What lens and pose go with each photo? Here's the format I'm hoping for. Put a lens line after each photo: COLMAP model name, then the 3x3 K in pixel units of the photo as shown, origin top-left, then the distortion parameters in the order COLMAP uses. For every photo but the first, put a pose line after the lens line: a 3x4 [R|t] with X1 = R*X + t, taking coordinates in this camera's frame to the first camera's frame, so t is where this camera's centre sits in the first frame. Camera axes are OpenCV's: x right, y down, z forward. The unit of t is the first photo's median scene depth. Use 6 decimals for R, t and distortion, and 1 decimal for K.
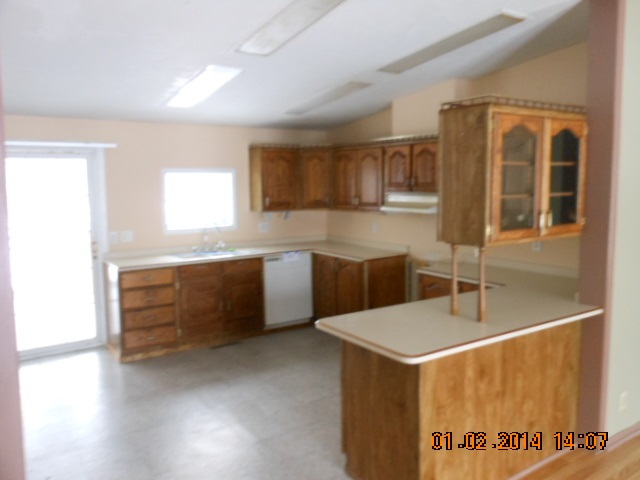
lens RADIAL K [[524.9, 0, 320.0], [0, 524.9, 240.0], [0, 0, 1]] dist [-0.002728, -0.001023]
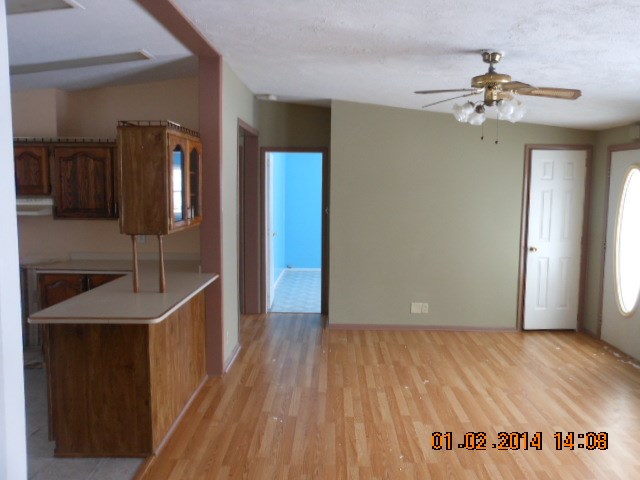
lens RADIAL K [[524.9, 0, 320.0], [0, 524.9, 240.0], [0, 0, 1]] dist [-0.002728, -0.001023]
pose [[0.584763, -0.070947, 0.808096, -0.507177], [0.079604, 0.996379, 0.029874, 0.018308], [-0.807289, 0.046859, 0.588293, -0.086187]]
